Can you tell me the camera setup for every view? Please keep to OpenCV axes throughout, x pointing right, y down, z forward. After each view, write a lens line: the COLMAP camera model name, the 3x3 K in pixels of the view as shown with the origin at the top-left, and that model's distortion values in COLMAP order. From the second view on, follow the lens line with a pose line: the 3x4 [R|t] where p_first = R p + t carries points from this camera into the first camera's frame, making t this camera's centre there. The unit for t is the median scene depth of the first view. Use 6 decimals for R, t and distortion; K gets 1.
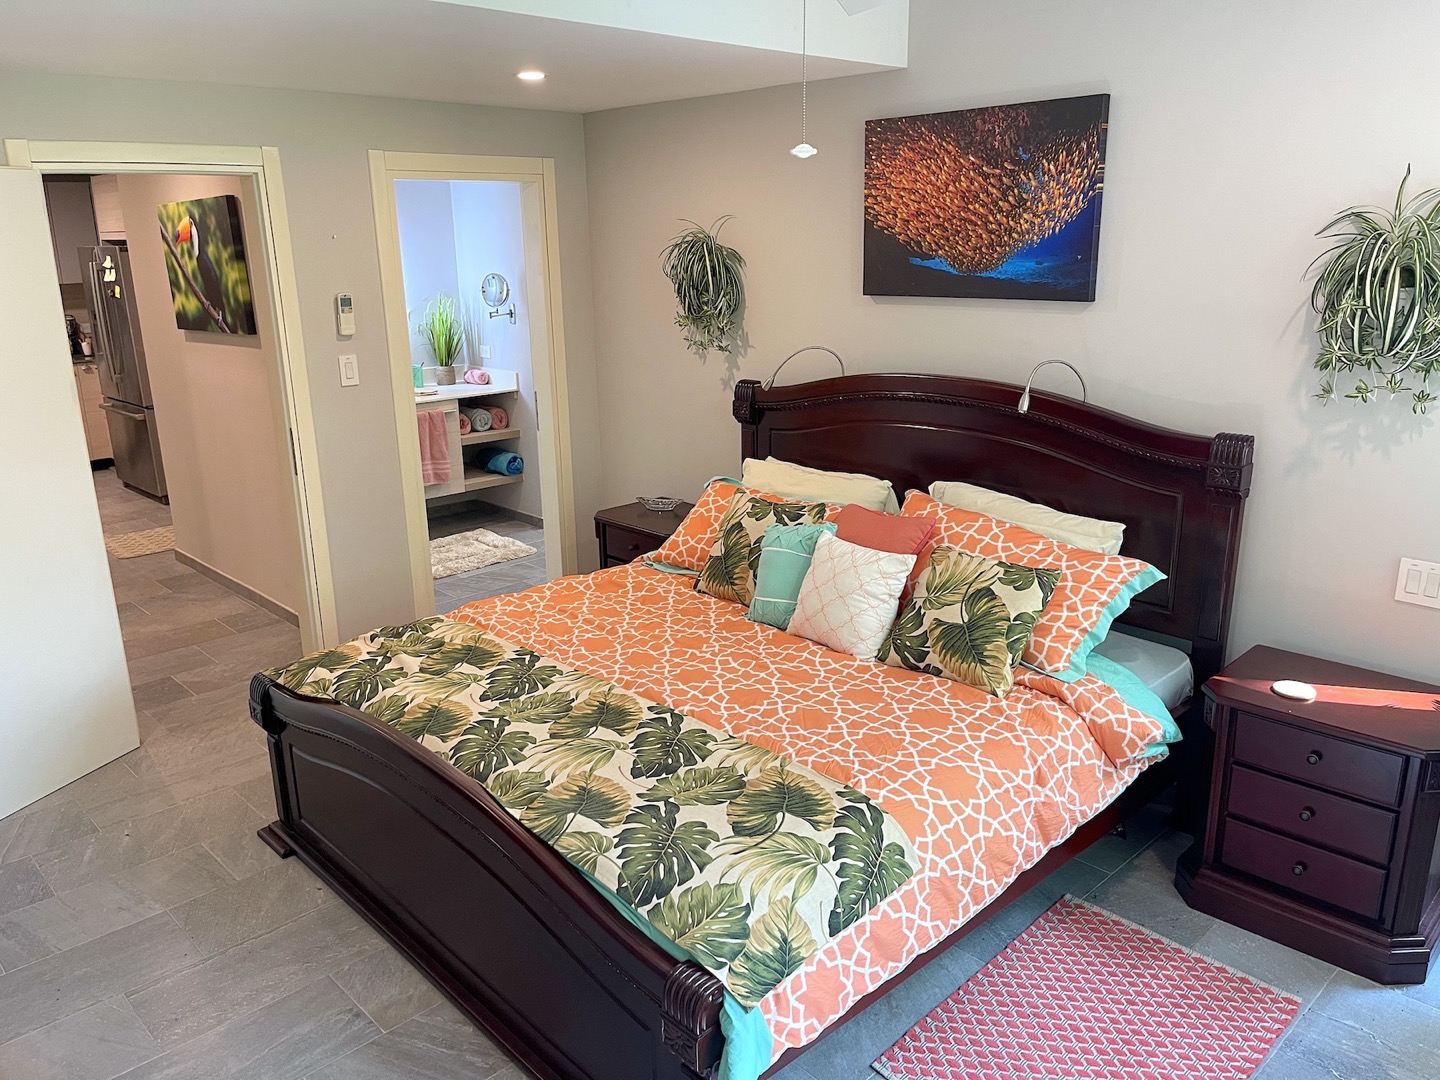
lens RADIAL K [[1085.5, 0, 713.8], [0, 1085.5, 541.3], [0, 0, 1]] dist [0.057019, -0.067603]
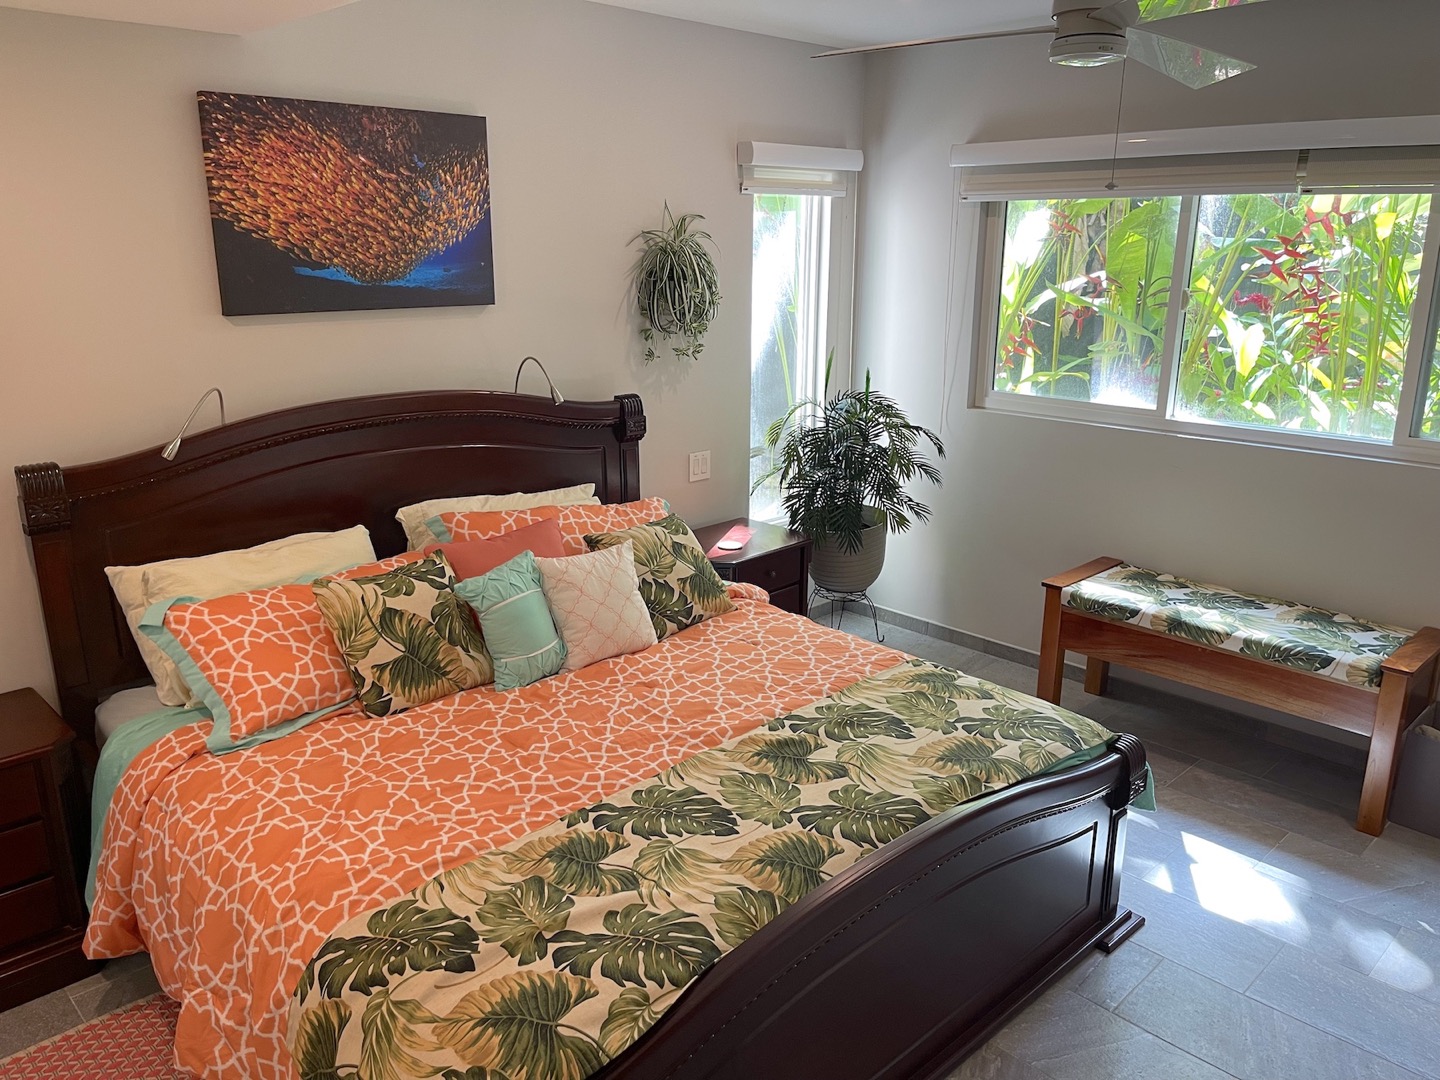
lens RADIAL K [[1085.5, 0, 715.8], [0, 1085.5, 541.1], [0, 0, 1]] dist [0.057019, -0.067603]
pose [[-0.009002, -0.253085, 0.967402, -0.757392], [0.268516, 0.931298, 0.246138, -0.201448], [-0.963233, 0.261978, 0.059574, 0.758447]]
